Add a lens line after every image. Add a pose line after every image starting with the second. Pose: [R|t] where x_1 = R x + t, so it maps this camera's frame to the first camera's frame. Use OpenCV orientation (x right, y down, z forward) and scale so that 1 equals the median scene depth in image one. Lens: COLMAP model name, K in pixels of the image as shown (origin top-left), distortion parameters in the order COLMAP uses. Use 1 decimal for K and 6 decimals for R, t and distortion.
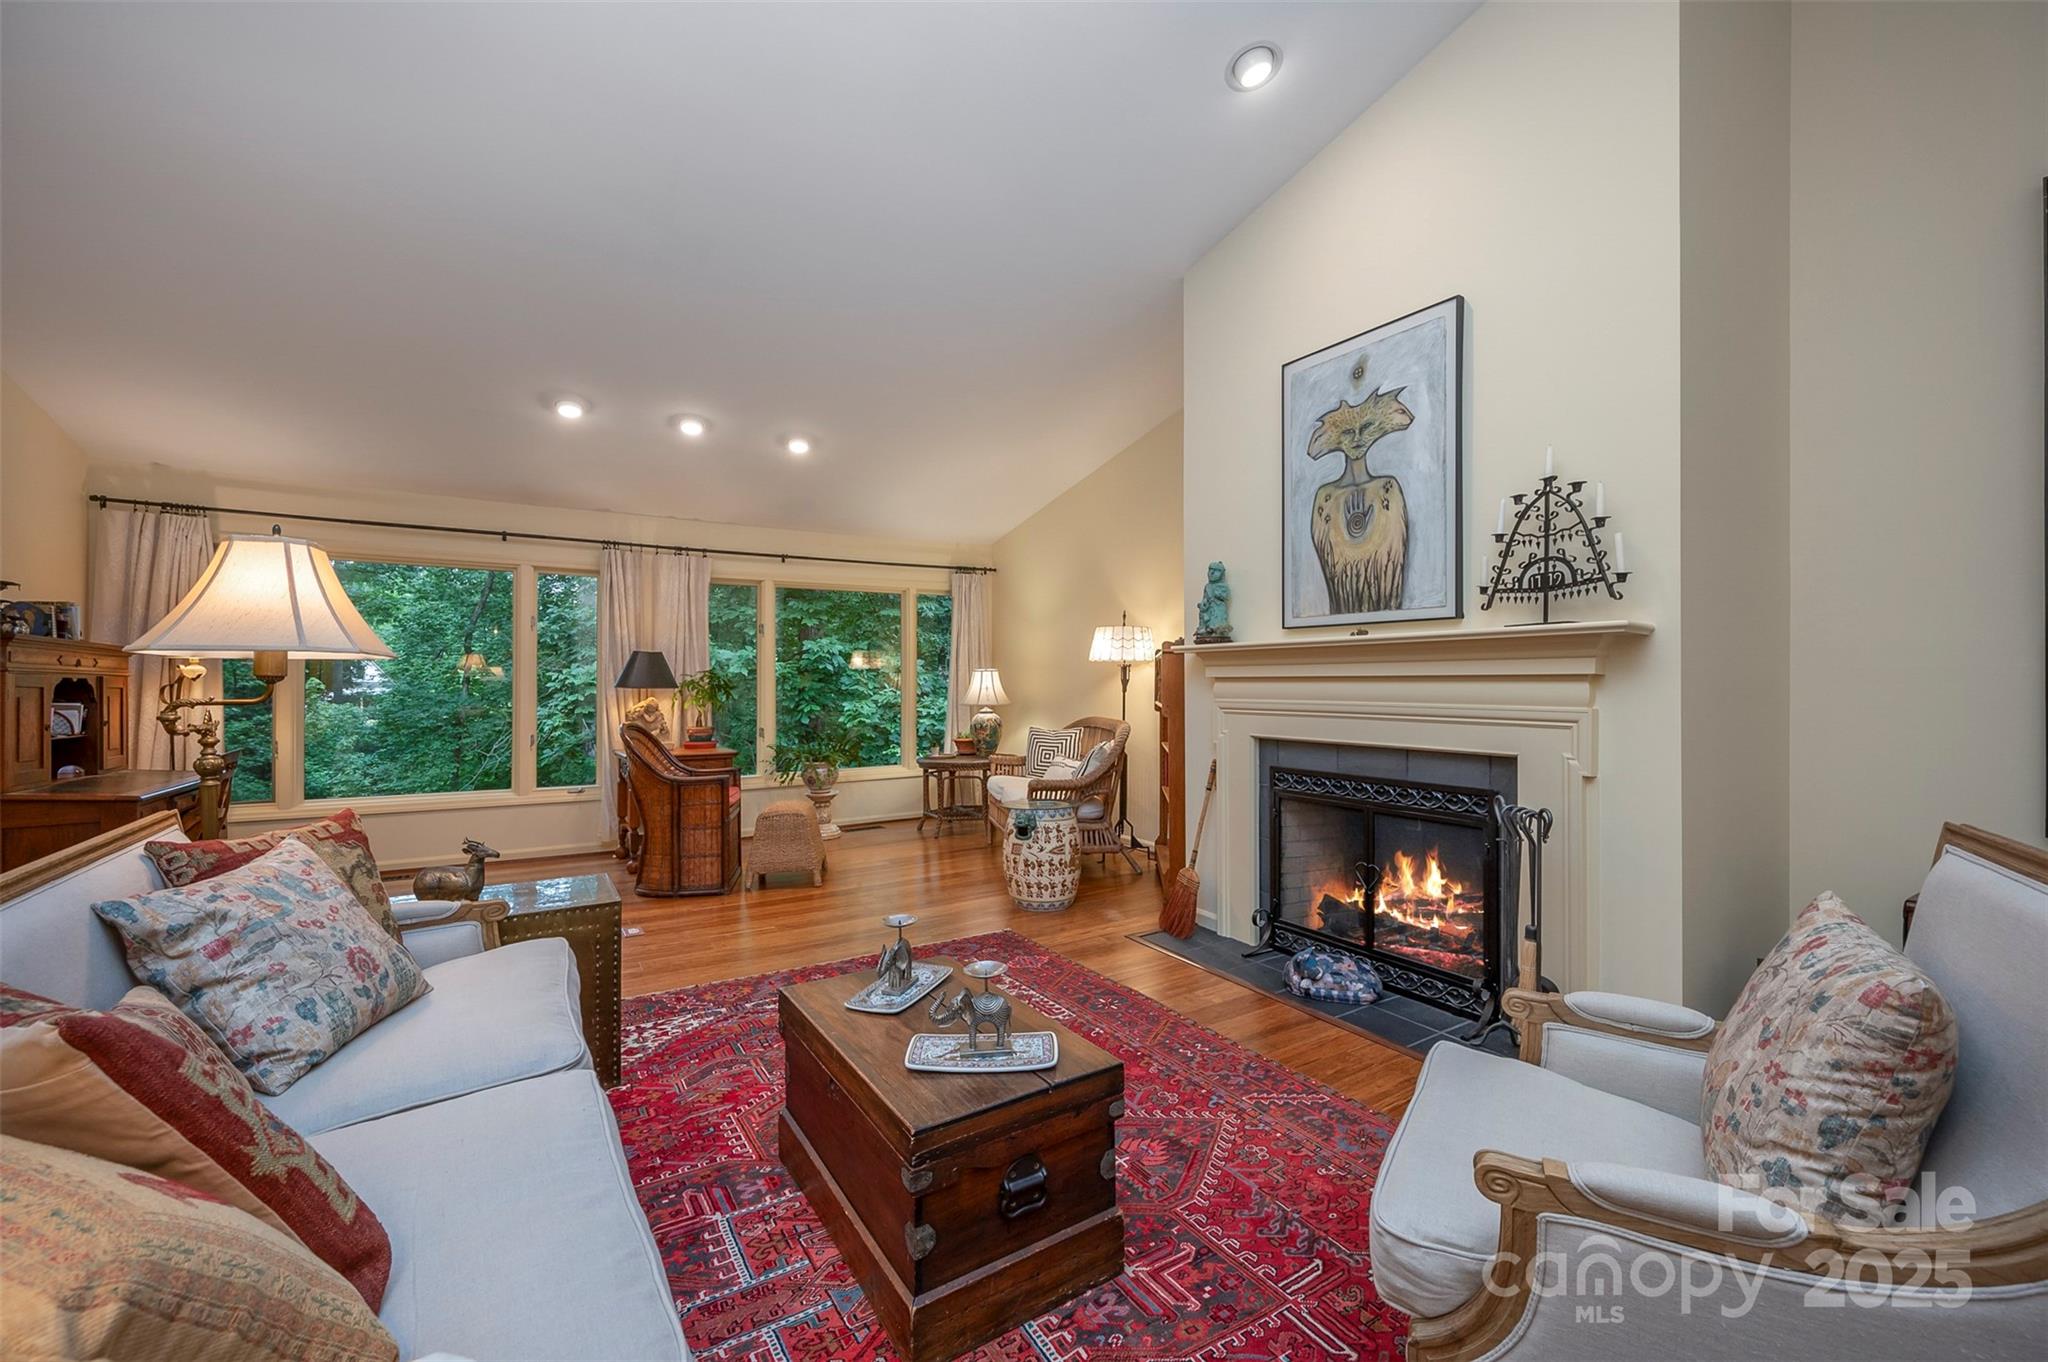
lens RADIAL K [[810.7, 0, 1027.1], [0, 810.7, 688.5], [0, 0, 1]] dist [0.002092, -0.000172]
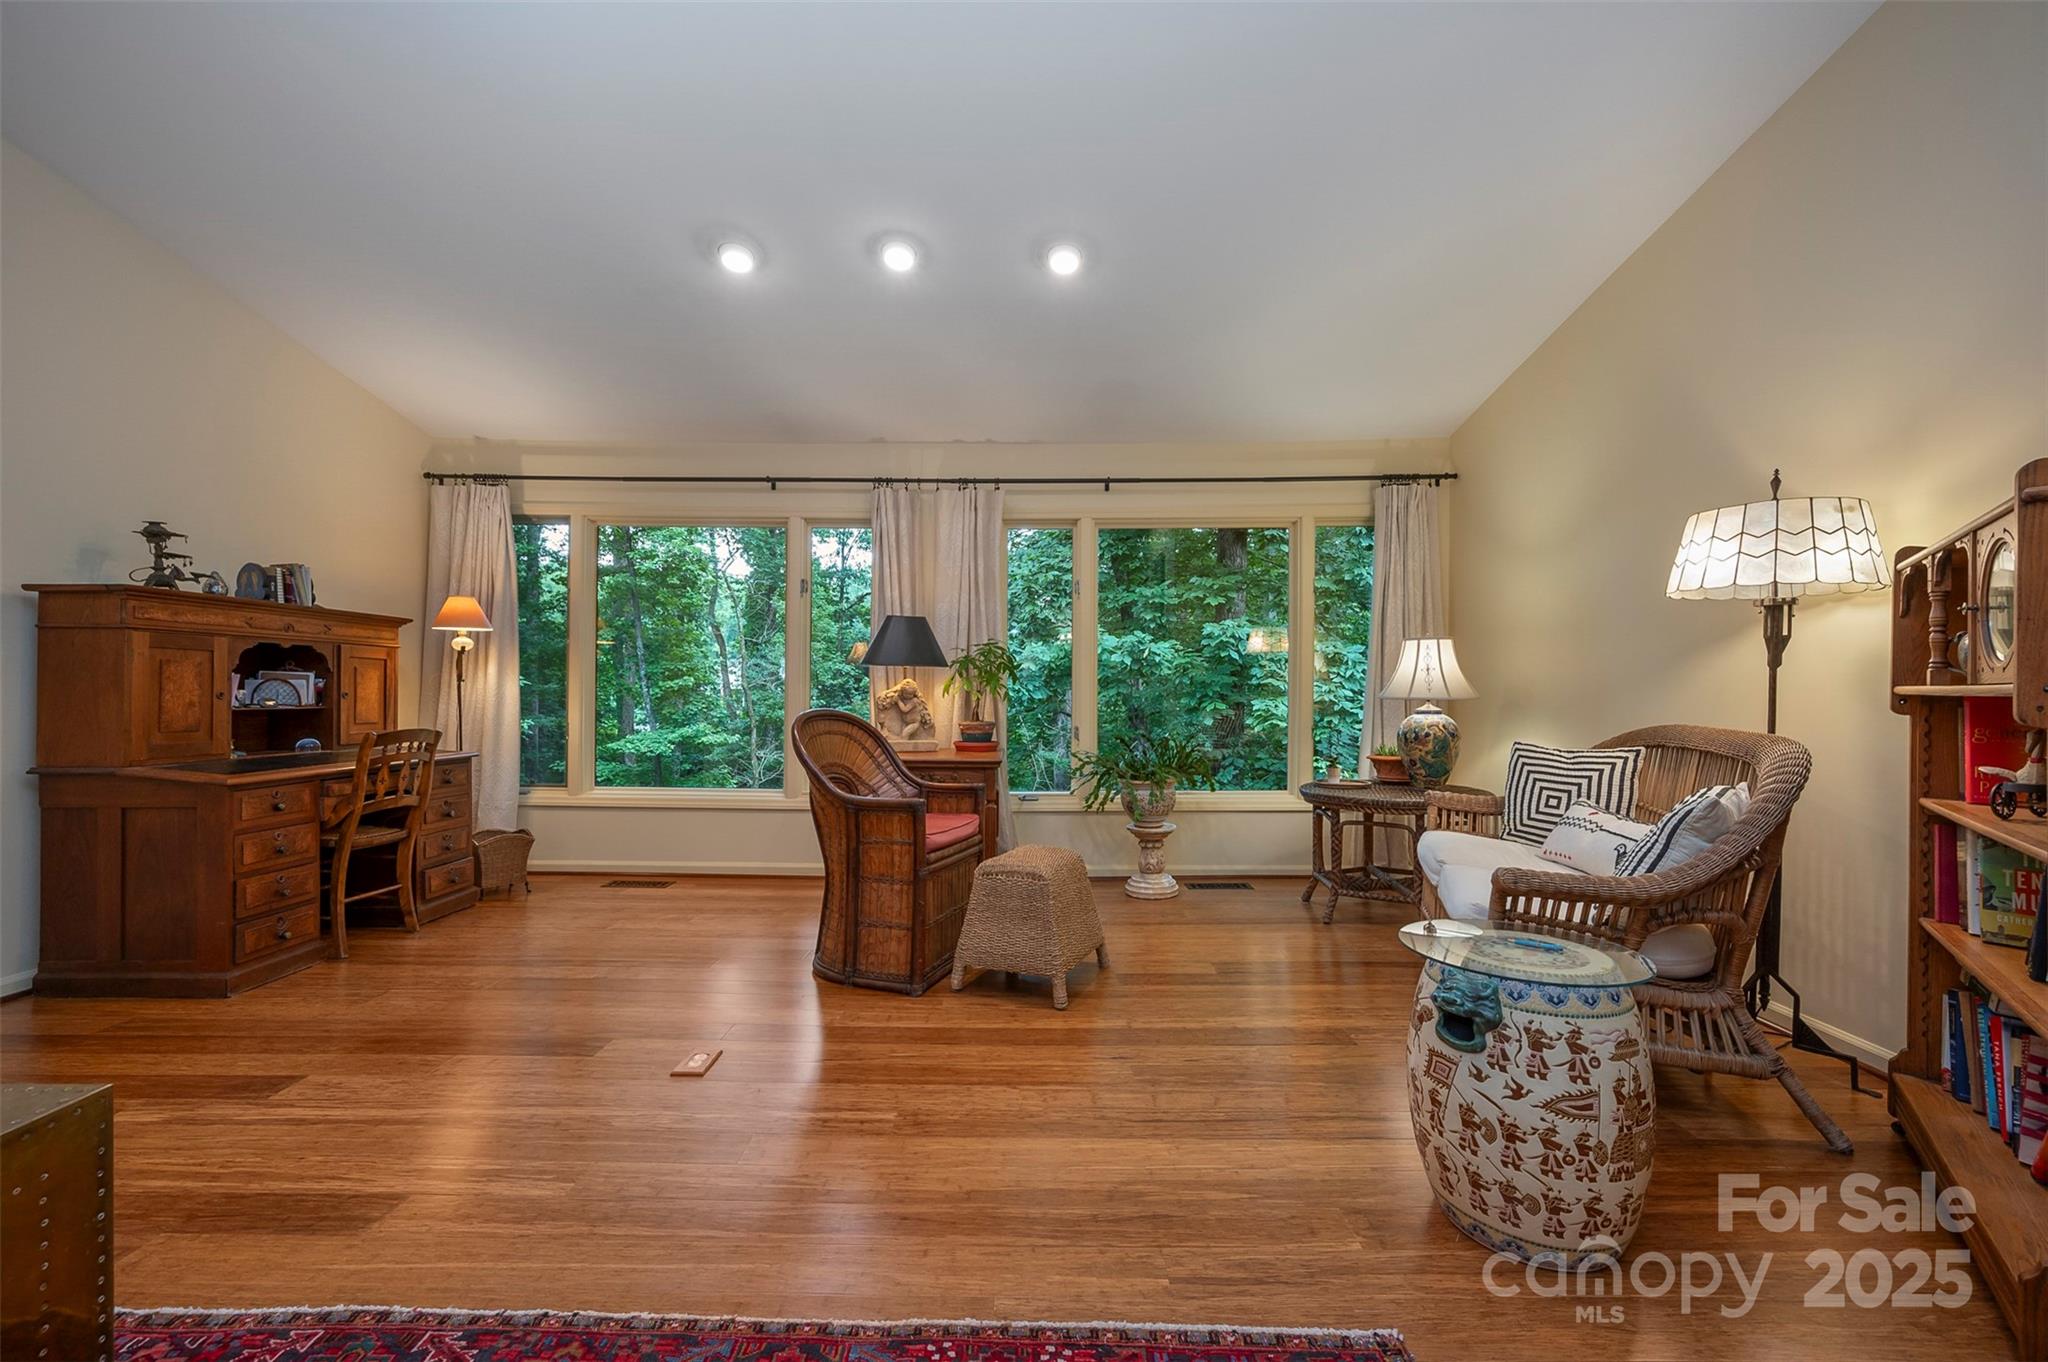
lens RADIAL K [[810.7, 0, 1027.1], [0, 810.7, 688.5], [0, 0, 1]] dist [0.002092, -0.000172]
pose [[0.845830, 0.007965, -0.533393, 0.018438], [-0.010310, 0.999946, -0.001419, 0.019952], [0.533353, 0.006699, 0.845866, 0.444808]]
